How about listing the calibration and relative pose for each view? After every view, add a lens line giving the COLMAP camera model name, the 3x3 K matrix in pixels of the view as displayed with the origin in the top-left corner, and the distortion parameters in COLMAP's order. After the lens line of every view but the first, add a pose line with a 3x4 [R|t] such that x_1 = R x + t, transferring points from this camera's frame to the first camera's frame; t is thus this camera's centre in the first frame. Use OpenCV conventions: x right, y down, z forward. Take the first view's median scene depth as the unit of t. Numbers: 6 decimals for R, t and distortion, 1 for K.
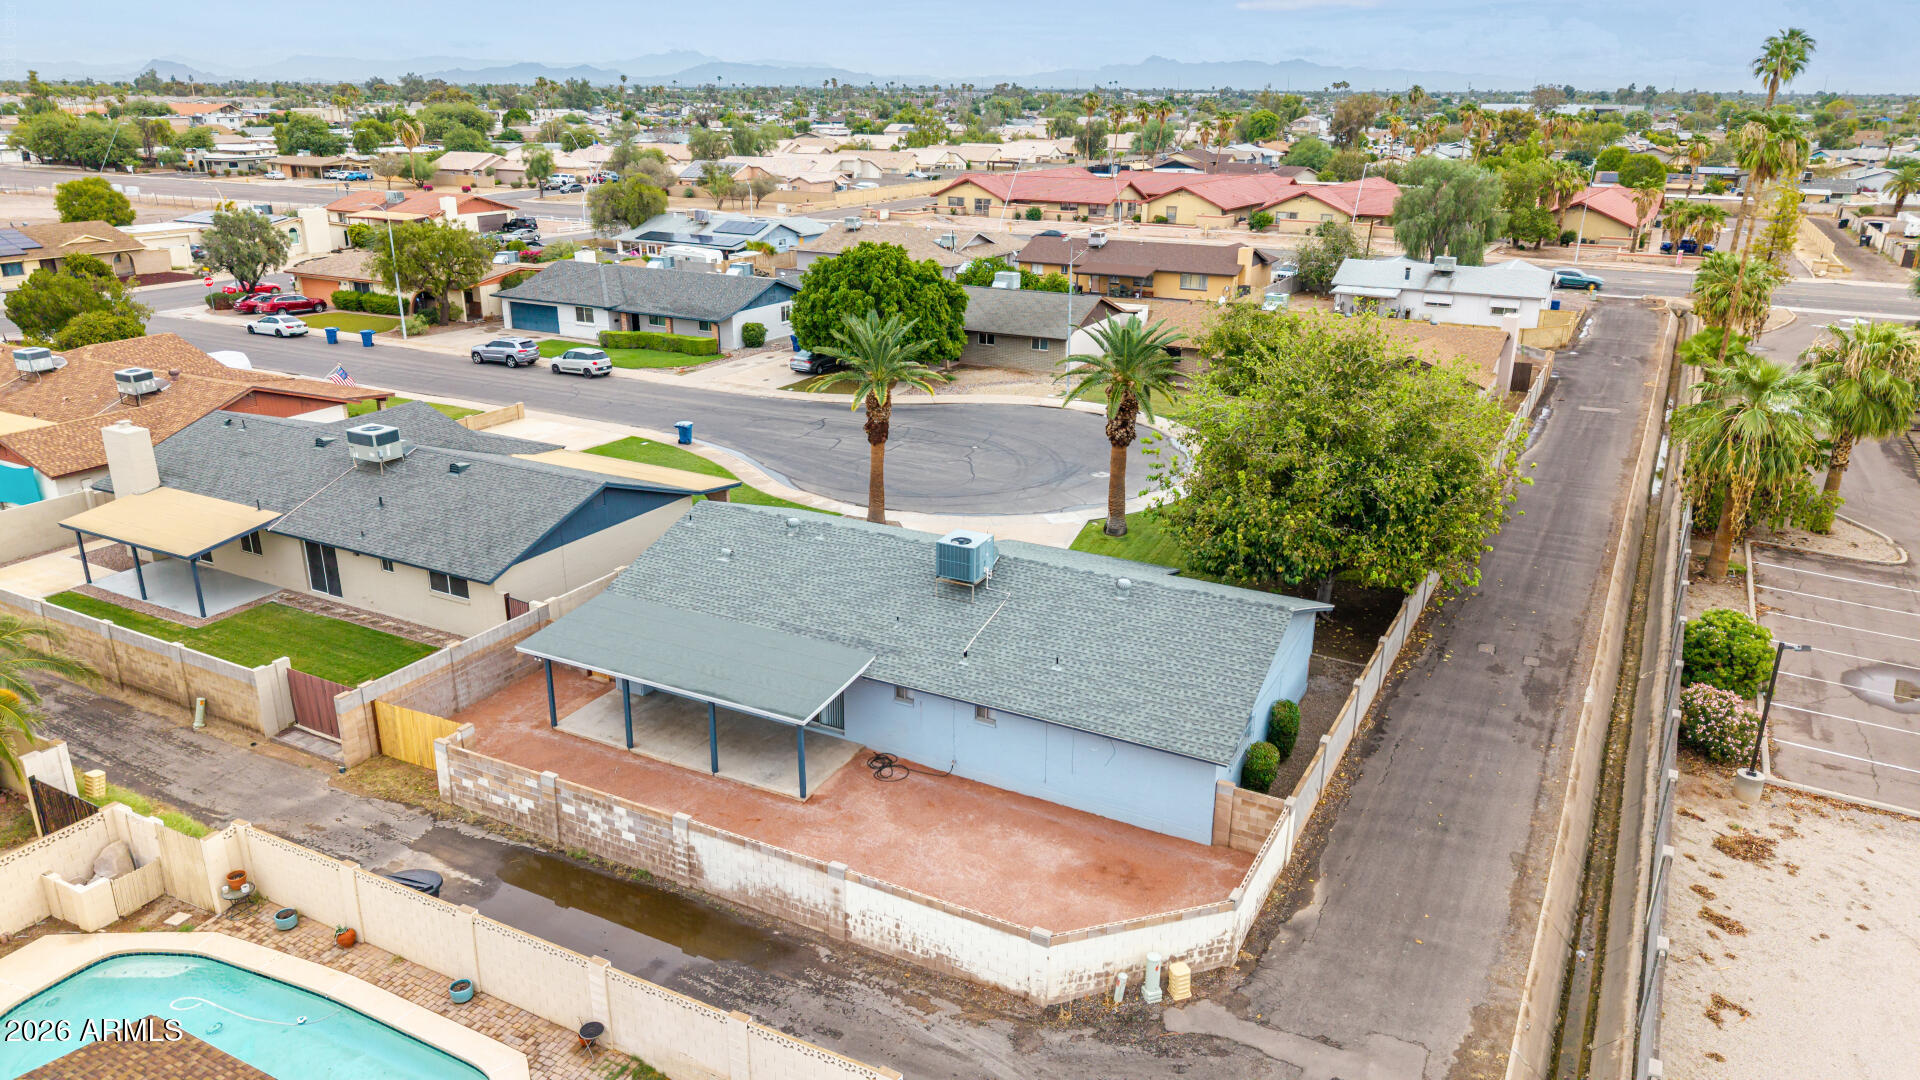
lens RADIAL K [[1284.5, 0, 957.0], [0, 1284.5, 546.0], [0, 0, 1]] dist [0.036497, -0.045413]
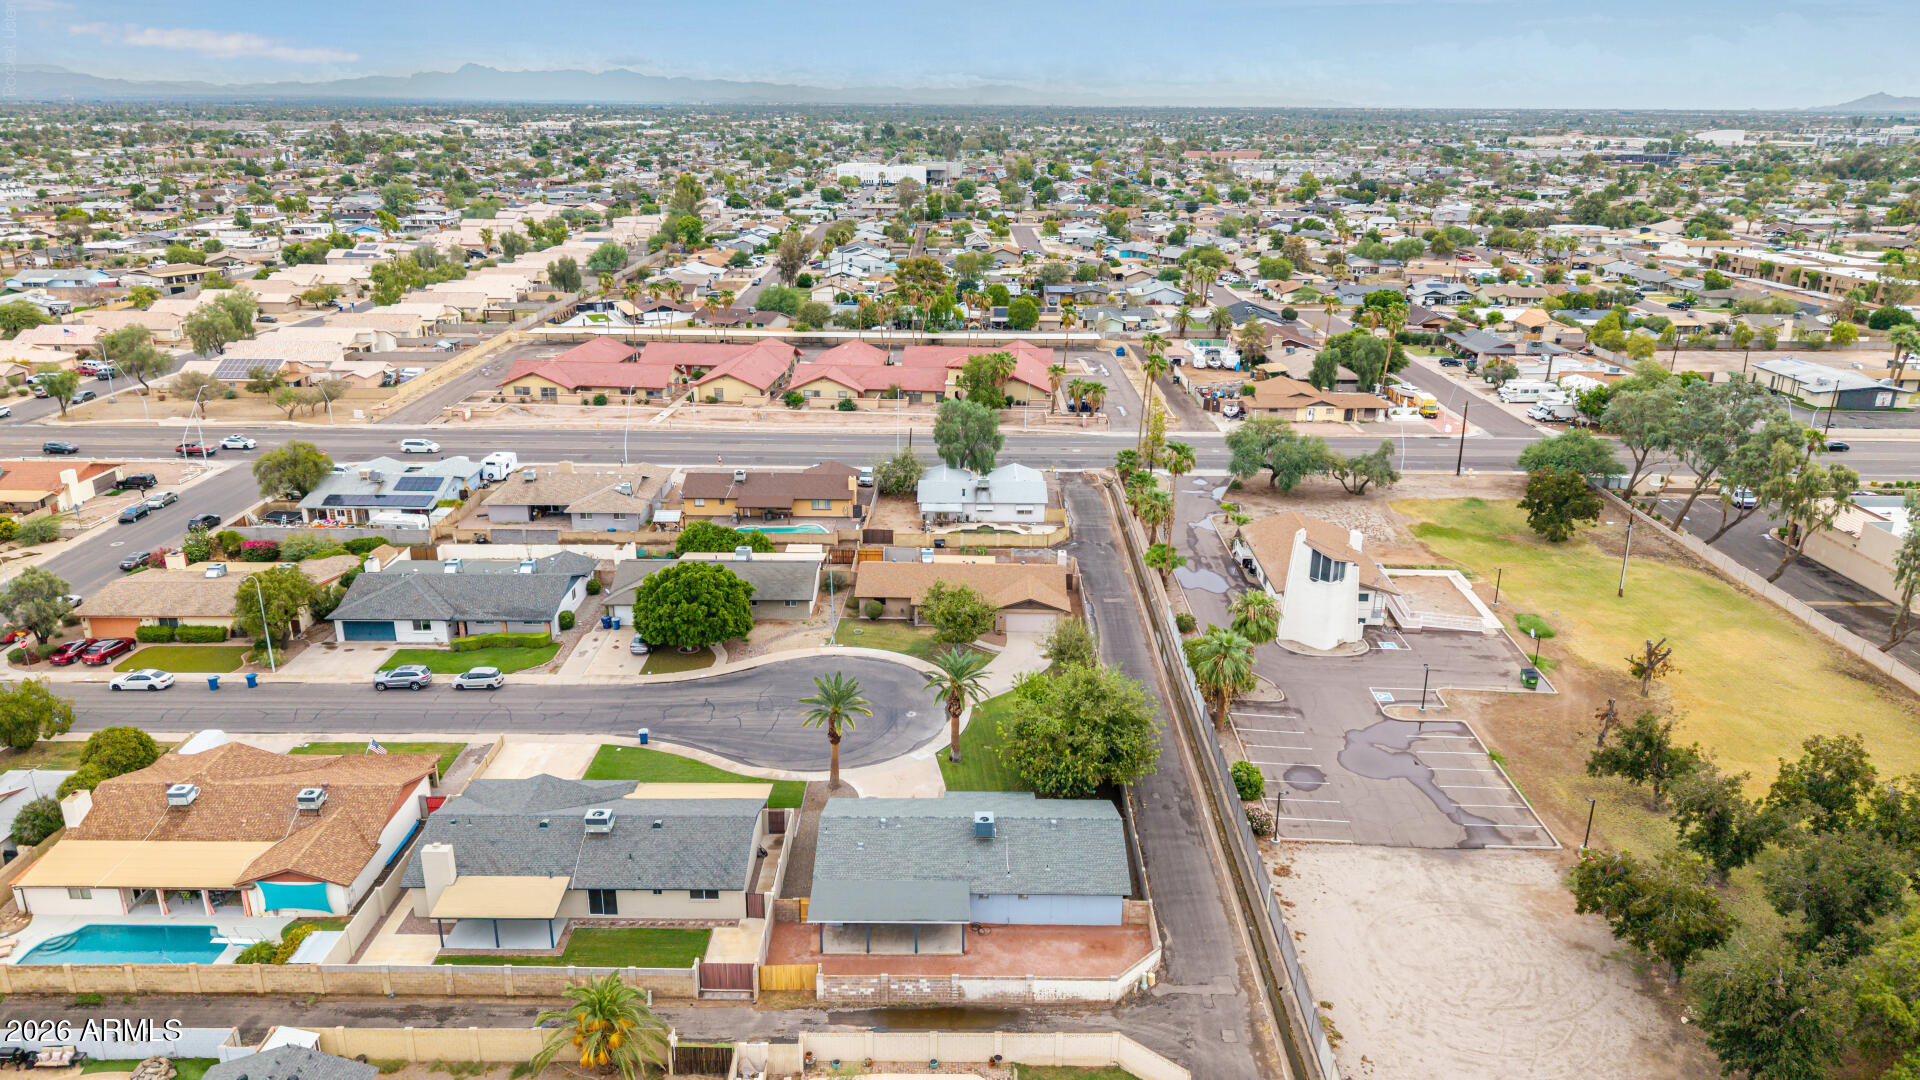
lens RADIAL K [[1284.5, 0, 959.6], [0, 1284.5, 542.6], [0, 0, 1]] dist [0.036497, -0.045413]
pose [[0.884776, -0.150788, 0.440947, -0.744335], [0.154146, 0.987639, 0.028439, -0.432448], [-0.439785, 0.042808, 0.897082, -0.802834]]
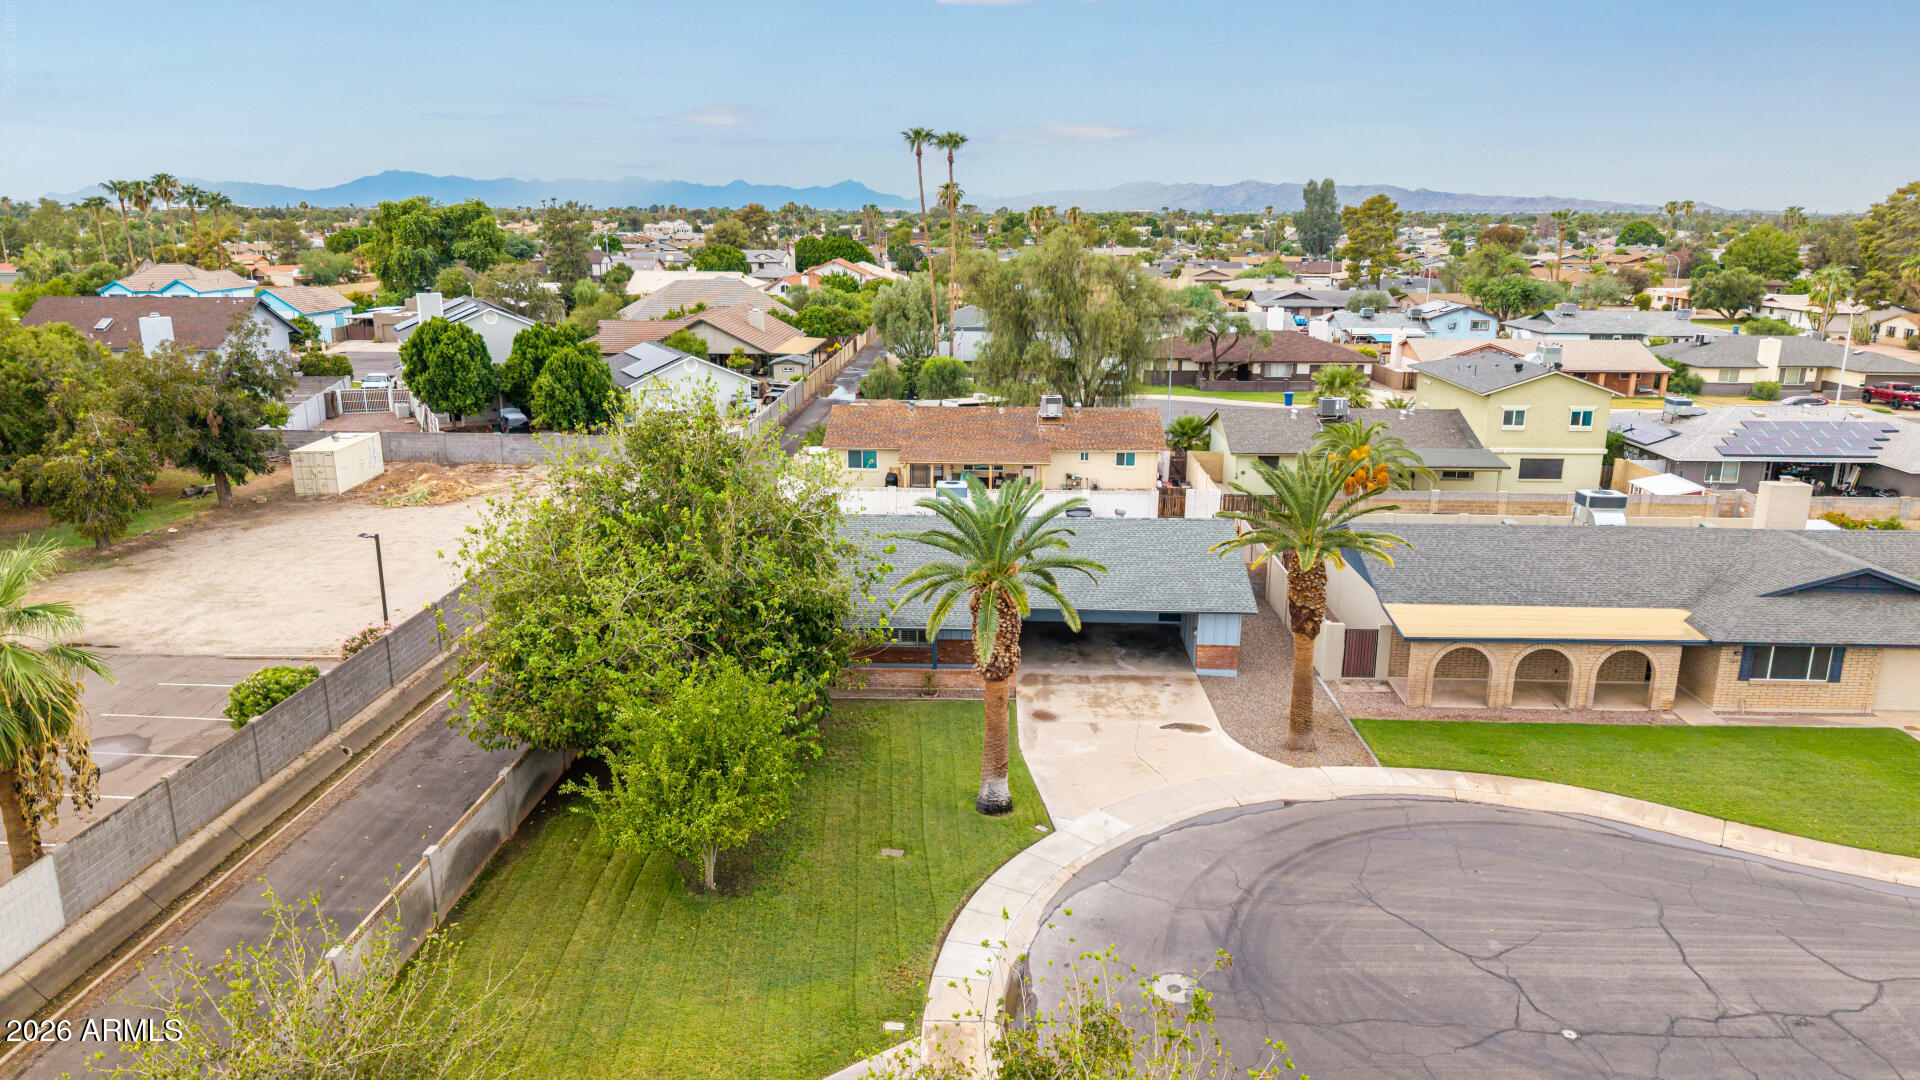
lens RADIAL K [[1284.5, 0, 956.5], [0, 1284.5, 535.8], [0, 0, 1]] dist [0.036497, -0.045413]
pose [[-0.900919, 0.094152, -0.423652, 0.458956], [-0.156197, 0.840422, 0.518936, -0.524495], [0.404905, 0.533692, -0.742445, 1.596259]]
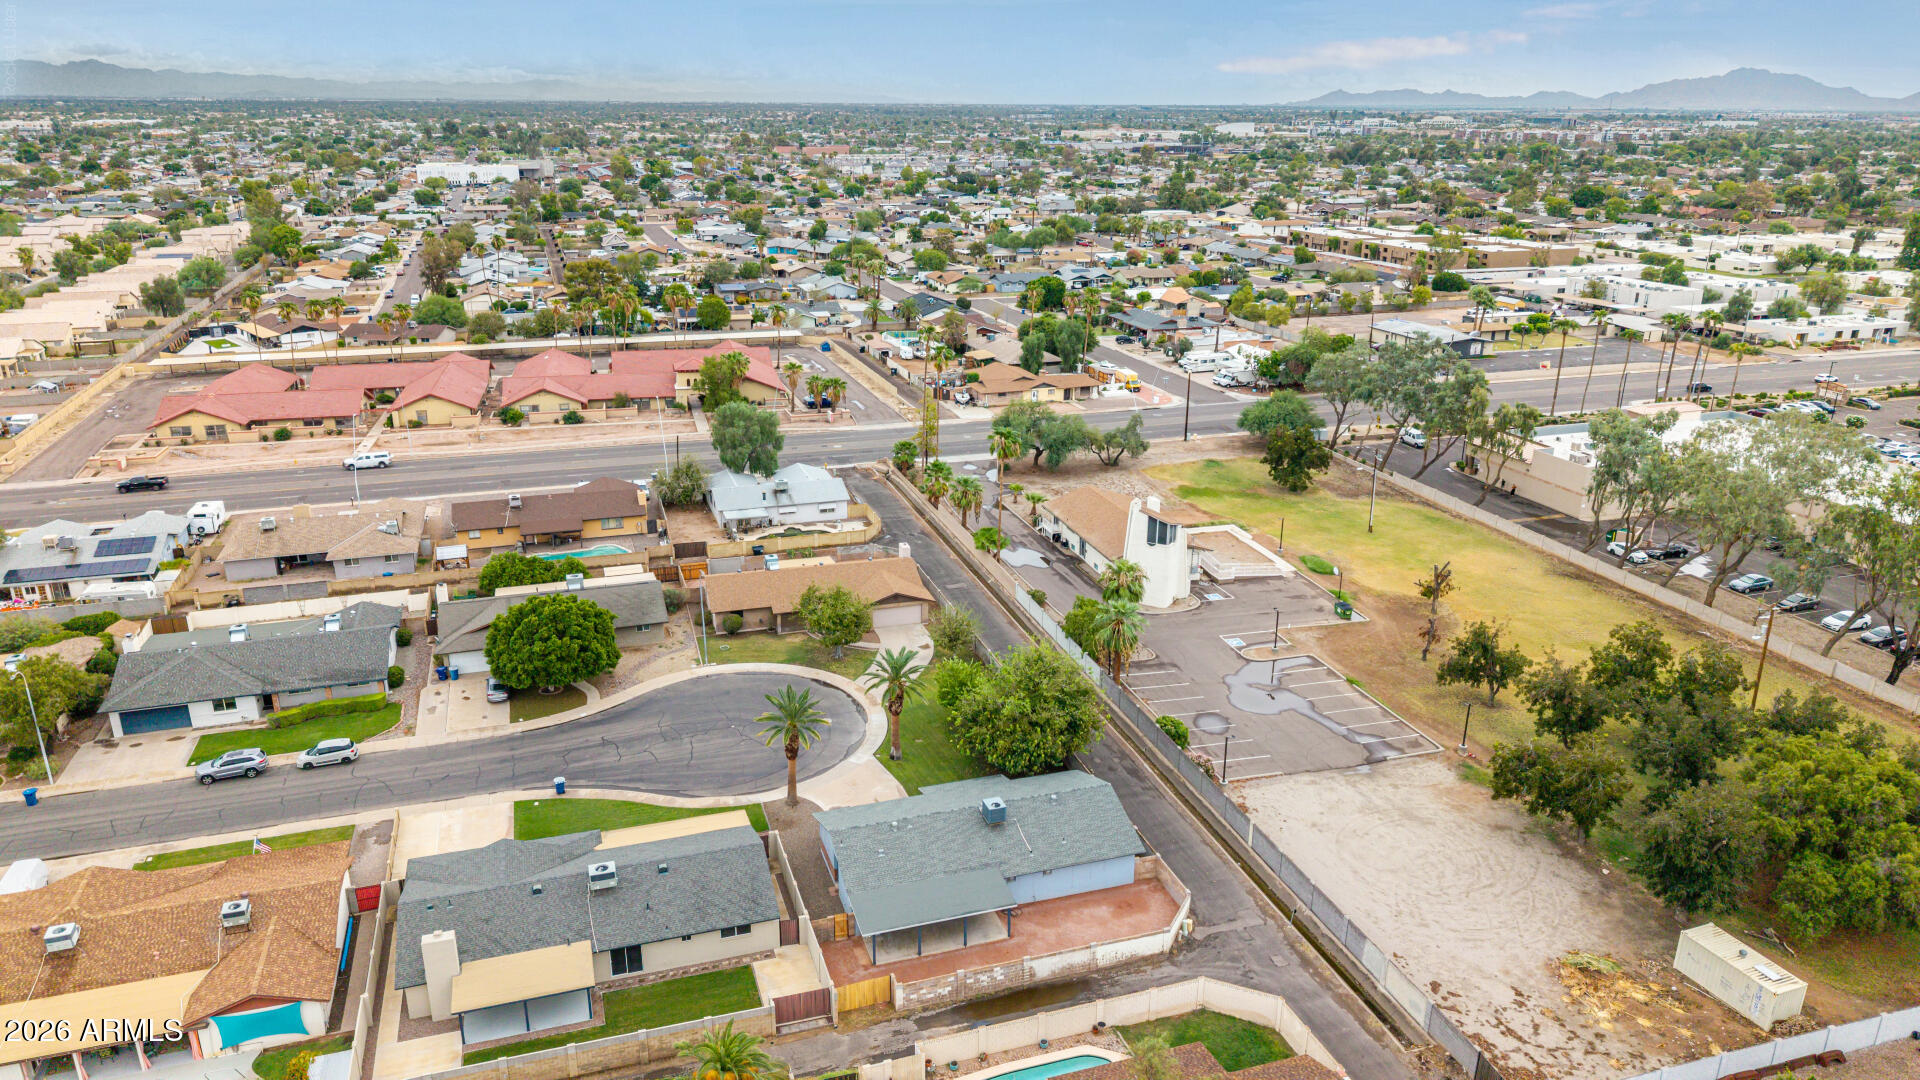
lens RADIAL K [[1284.5, 0, 960.2], [0, 1284.5, 539.2], [0, 0, 1]] dist [0.036497, -0.045413]
pose [[0.691738, -0.234781, 0.682918, -1.166127], [0.239673, 0.966712, 0.089579, -0.534105], [-0.681216, 0.101712, 0.724982, -0.527494]]
